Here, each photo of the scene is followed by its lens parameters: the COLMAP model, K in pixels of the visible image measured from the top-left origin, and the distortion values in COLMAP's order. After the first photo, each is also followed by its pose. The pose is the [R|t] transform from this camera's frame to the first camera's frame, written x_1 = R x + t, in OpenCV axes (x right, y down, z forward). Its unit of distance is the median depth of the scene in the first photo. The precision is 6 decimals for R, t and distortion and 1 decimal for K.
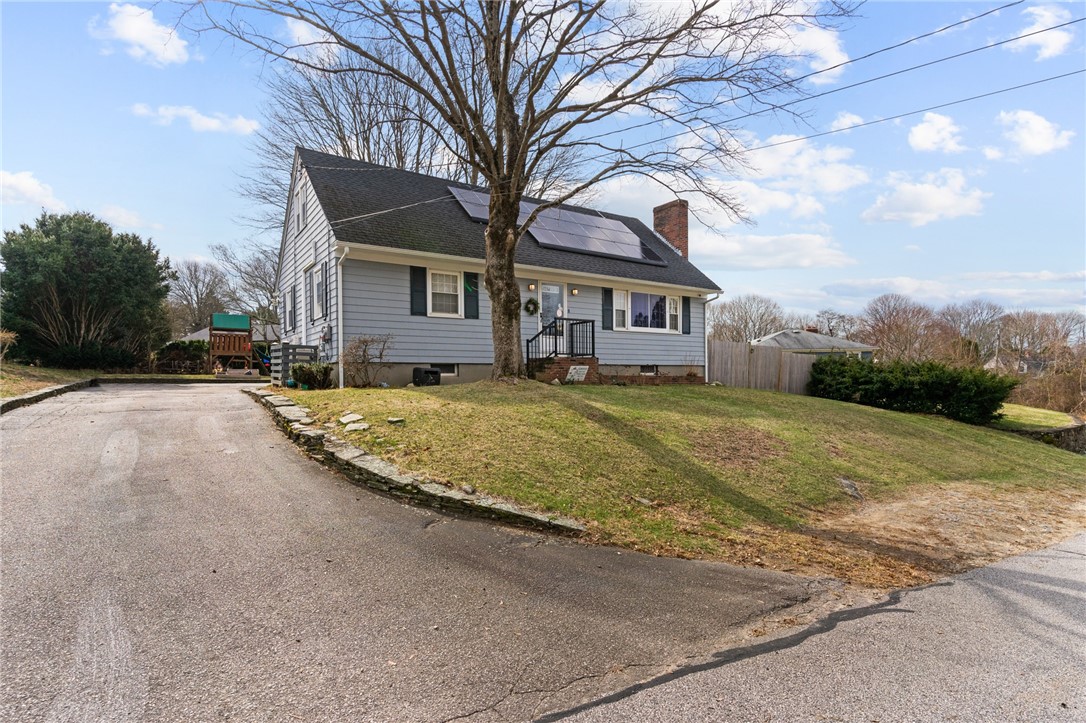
lens RADIAL K [[559.5, 0, 557.6], [0, 559.5, 381.0], [0, 0, 1]] dist [-0.000733, 0.000078]
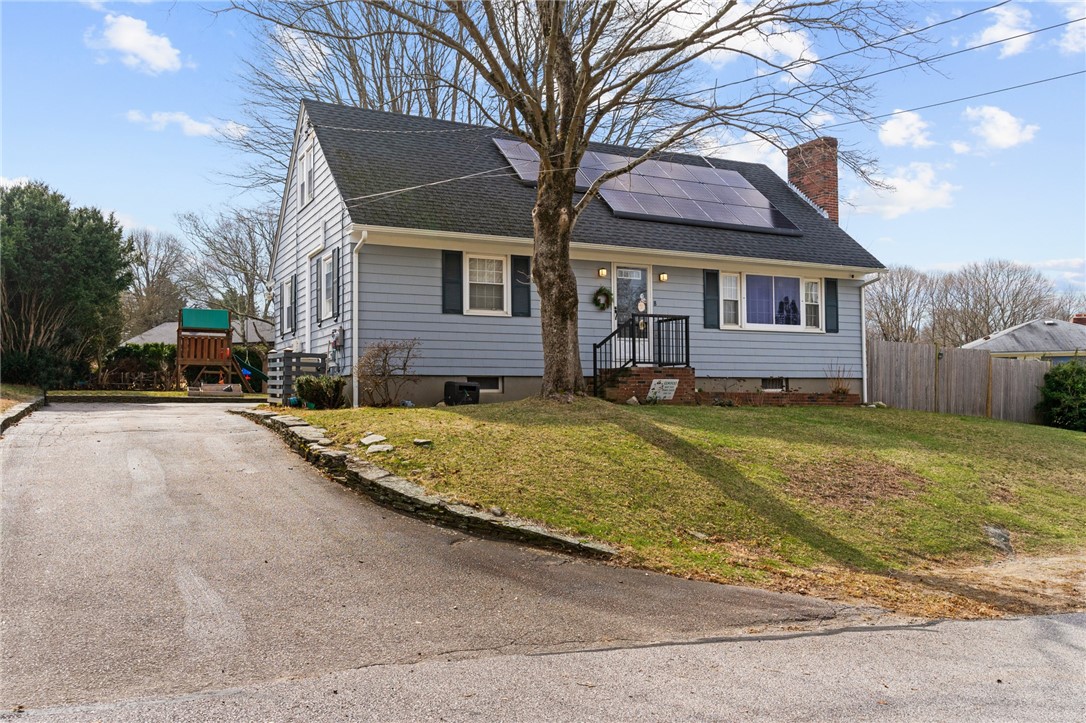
lens RADIAL K [[876.9, 0, 543.0], [0, 876.9, 361.5], [0, 0, 1]] dist [-0.011878, -0.005041]
pose [[0.989524, -0.004046, -0.144308, 0.048194], [-0.002703, 0.998913, -0.046545, 0.004191], [0.144340, 0.046447, 0.988437, -0.168199]]
